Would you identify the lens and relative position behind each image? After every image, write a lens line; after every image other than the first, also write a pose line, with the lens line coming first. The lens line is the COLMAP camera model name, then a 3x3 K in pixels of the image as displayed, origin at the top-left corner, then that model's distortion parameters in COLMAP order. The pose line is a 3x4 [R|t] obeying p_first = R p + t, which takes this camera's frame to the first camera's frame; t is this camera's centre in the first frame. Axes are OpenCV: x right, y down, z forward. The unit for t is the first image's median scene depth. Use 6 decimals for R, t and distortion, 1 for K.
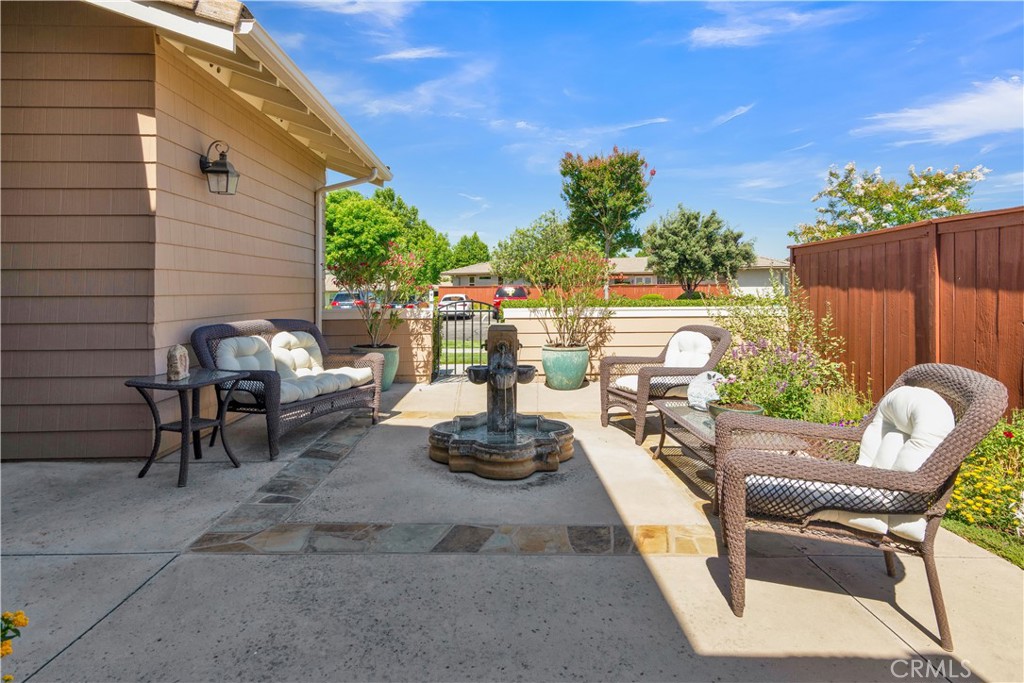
lens RADIAL K [[523.1, 0, 511.0], [0, 523.1, 288.4], [0, 0, 1]] dist [0.016422, 0.000256]
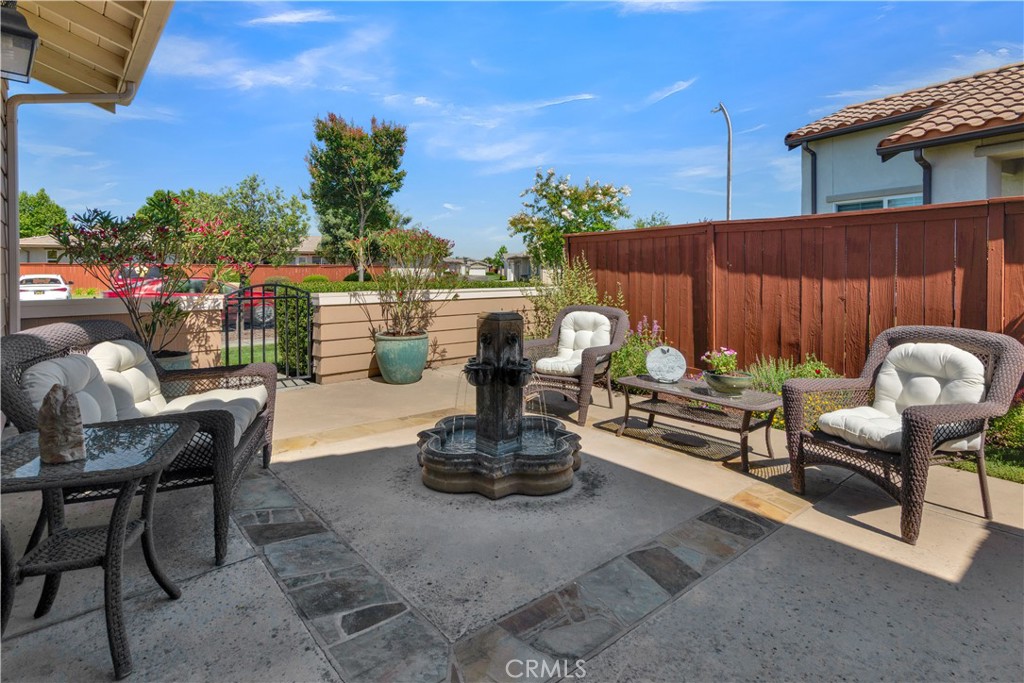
lens RADIAL K [[521.6, 0, 513.0], [0, 521.6, 271.9], [0, 0, 1]] dist [0.013475, 0.000165]
pose [[0.777370, 0.006024, 0.629015, -0.446590], [-0.009593, 0.999951, 0.002279, 0.000932], [-0.628971, -0.007806, 0.777390, 0.274664]]
